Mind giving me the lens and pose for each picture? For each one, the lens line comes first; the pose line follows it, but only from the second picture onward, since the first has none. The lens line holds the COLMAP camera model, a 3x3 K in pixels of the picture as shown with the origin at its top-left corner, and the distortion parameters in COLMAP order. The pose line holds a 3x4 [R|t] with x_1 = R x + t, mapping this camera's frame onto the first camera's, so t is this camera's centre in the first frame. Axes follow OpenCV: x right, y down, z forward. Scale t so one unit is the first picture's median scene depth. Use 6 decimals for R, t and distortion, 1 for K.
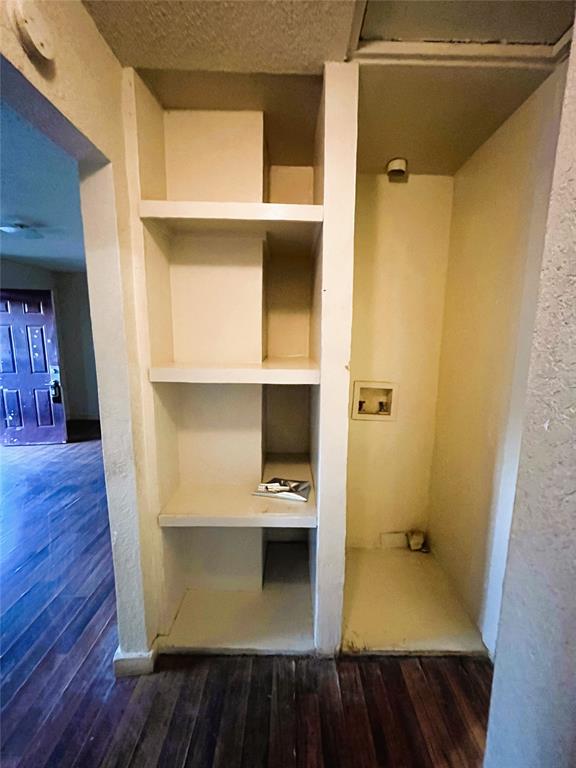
lens RADIAL K [[310.5, 0, 288.4], [0, 310.5, 385.0], [0, 0, 1]] dist [0.000836, -0.000097]
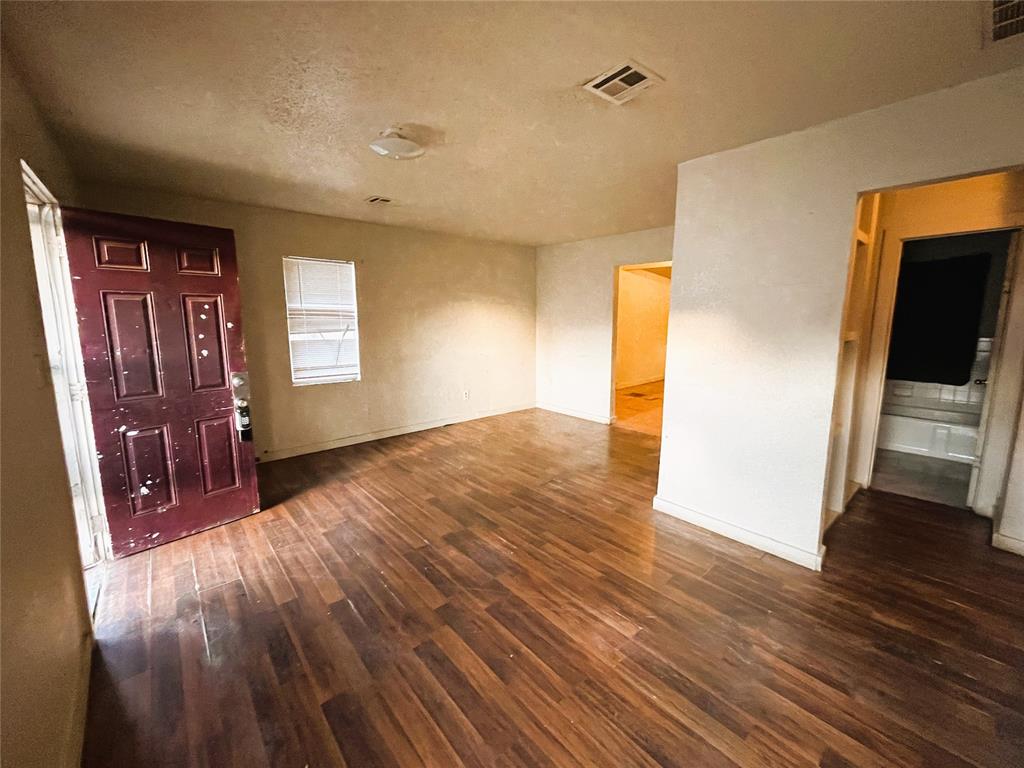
lens RADIAL K [[414.0, 0, 511.3], [0, 414.0, 379.2], [0, 0, 1]] dist [0.000836, -0.000097]
pose [[0.756884, -0.110245, 0.644184, -0.871602], [0.110285, 0.993080, 0.040375, -0.026610], [-0.644177, 0.040484, 0.763804, 0.160561]]
